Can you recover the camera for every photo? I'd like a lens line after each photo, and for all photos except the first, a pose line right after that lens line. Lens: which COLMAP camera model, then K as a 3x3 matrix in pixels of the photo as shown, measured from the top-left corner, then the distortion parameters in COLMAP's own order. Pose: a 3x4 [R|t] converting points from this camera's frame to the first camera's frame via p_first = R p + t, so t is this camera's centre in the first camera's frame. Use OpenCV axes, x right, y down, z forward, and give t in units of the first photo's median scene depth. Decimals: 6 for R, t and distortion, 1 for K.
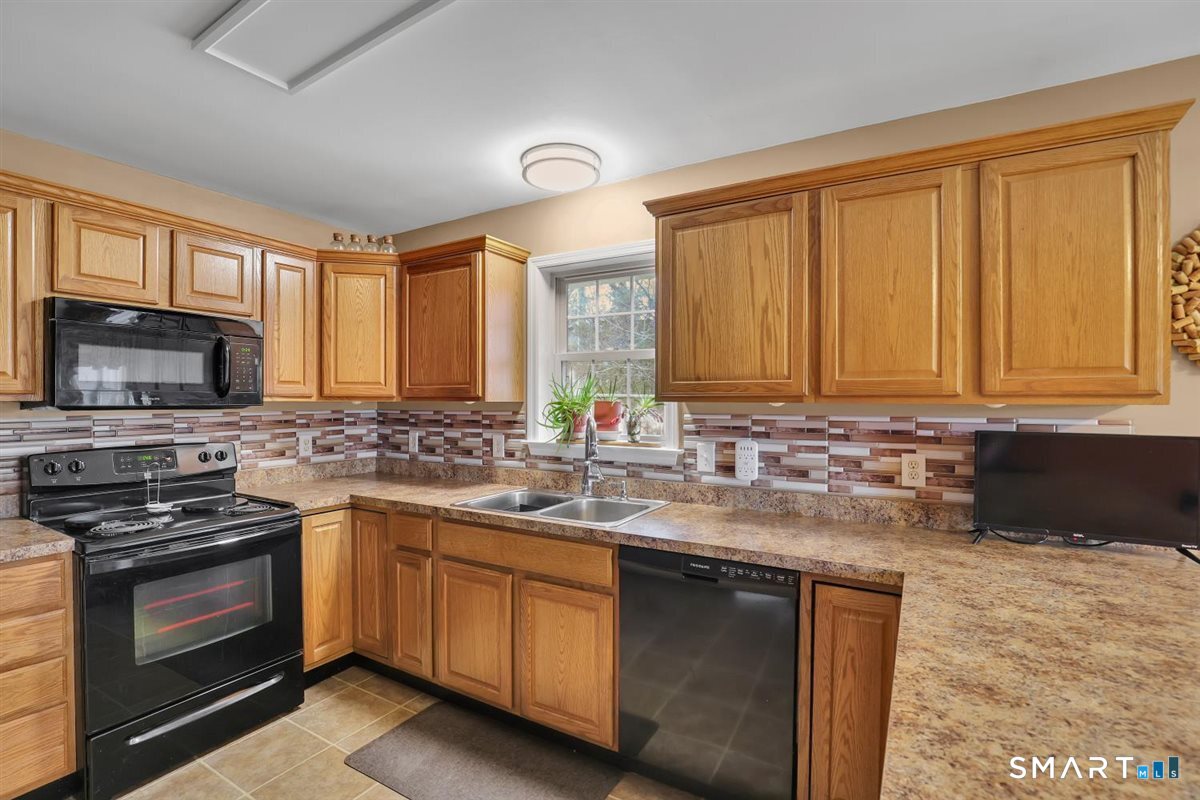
lens RADIAL K [[550.3, 0, 598.3], [0, 550.3, 402.5], [0, 0, 1]] dist [-0.032547, 0.006058]
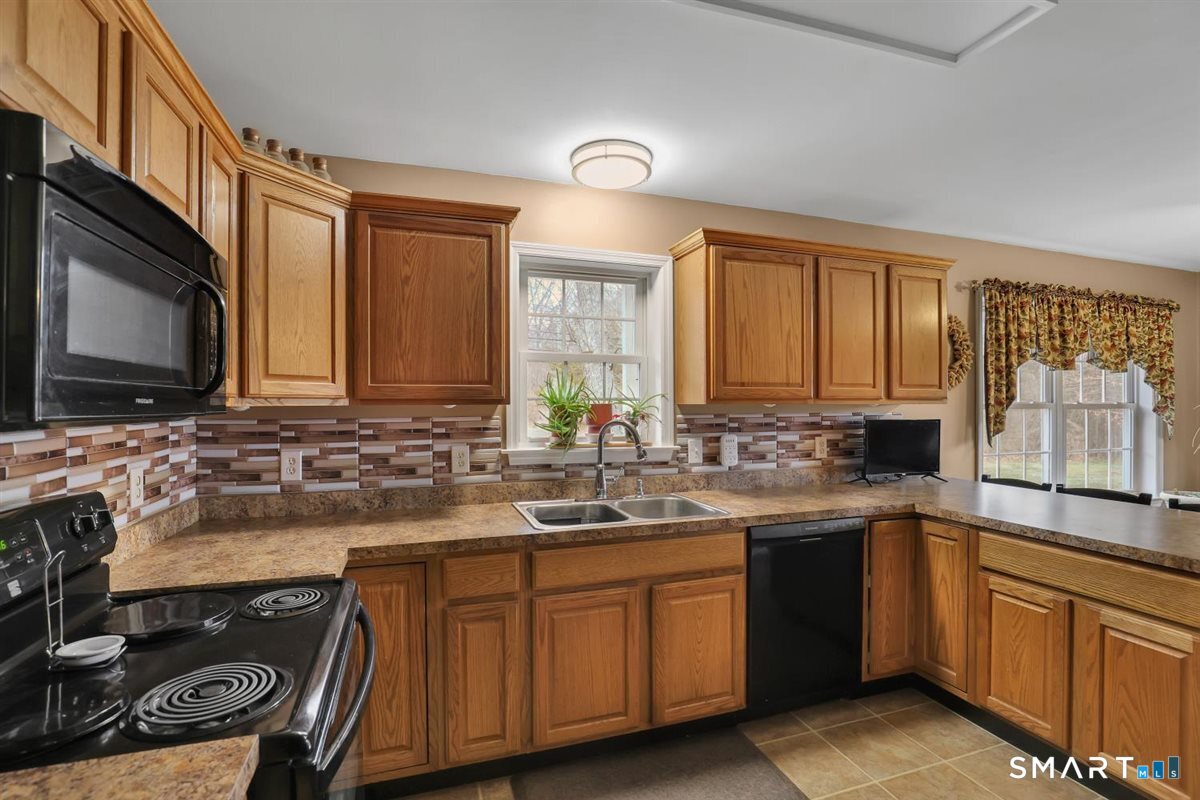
lens RADIAL K [[550.3, 0, 599.7], [0, 550.3, 404.2], [0, 0, 1]] dist [-0.032547, 0.006058]
pose [[0.650984, -0.005141, 0.759074, -0.772106], [0.005335, 0.999983, 0.002197, -0.003973], [-0.759072, 0.002619, 0.651001, 0.357396]]
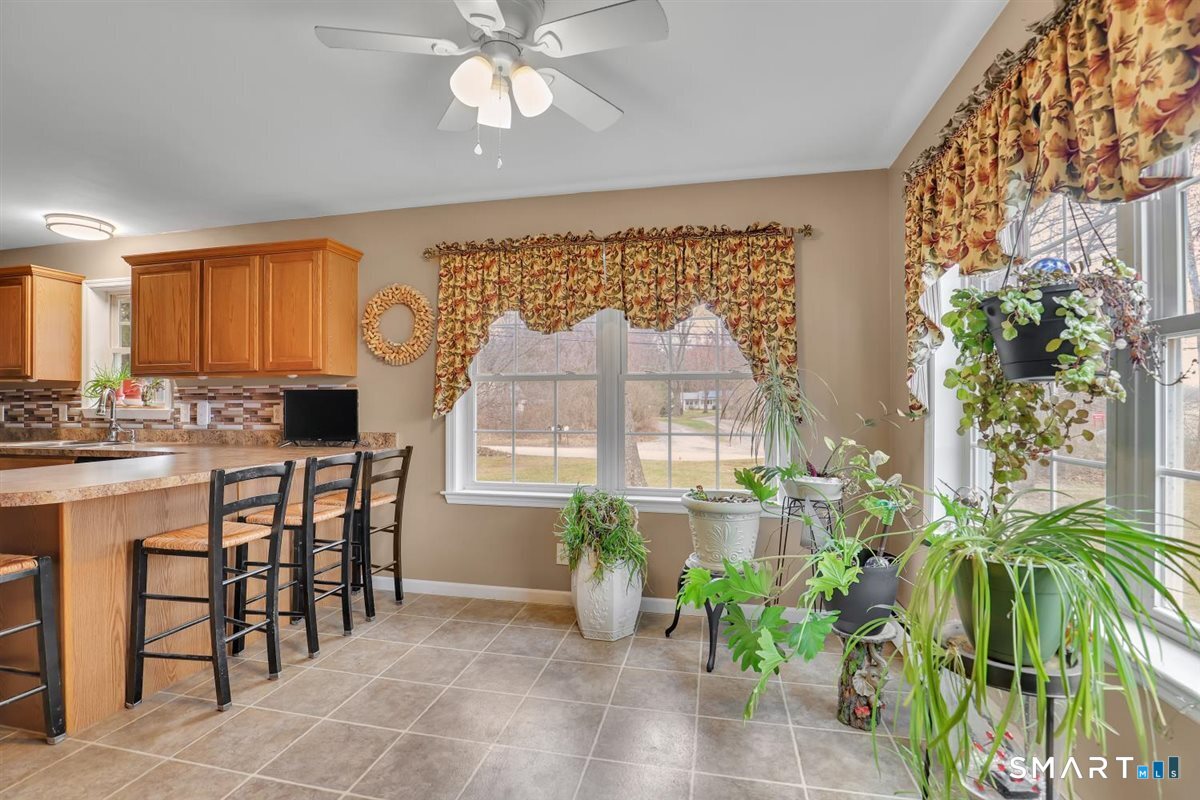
lens RADIAL K [[550.3, 0, 595.8], [0, 550.3, 402.5], [0, 0, 1]] dist [-0.032547, 0.006058]
pose [[0.950117, -0.003027, 0.311878, 0.784898], [0.005006, 0.999972, -0.005543, 0.077088], [-0.311853, 0.006828, 0.950106, -0.824762]]
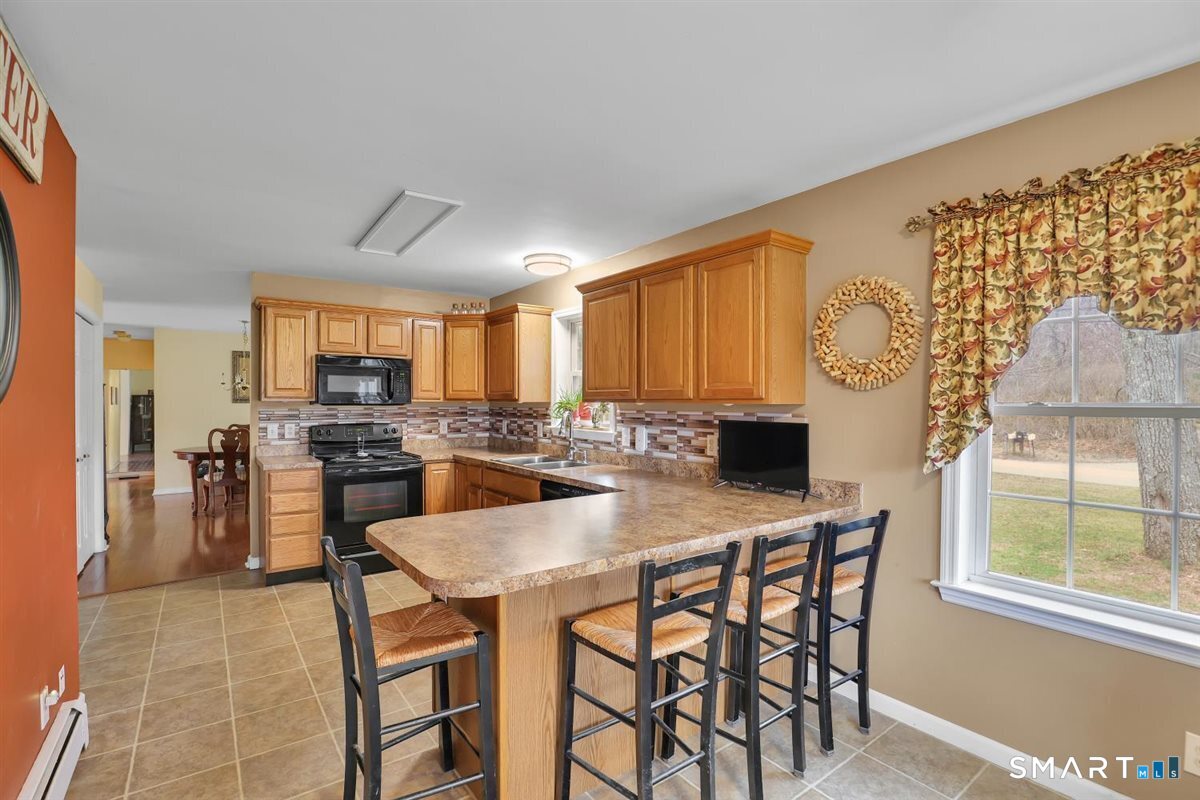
lens RADIAL K [[550.3, 0, 597.0], [0, 550.3, 402.4], [0, 0, 1]] dist [-0.032547, 0.006058]
pose [[0.920392, 0.002180, -0.390992, 0.688289], [-0.002502, 0.999997, -0.000315, -0.000050], [0.390990, 0.001268, 0.920394, -0.467263]]
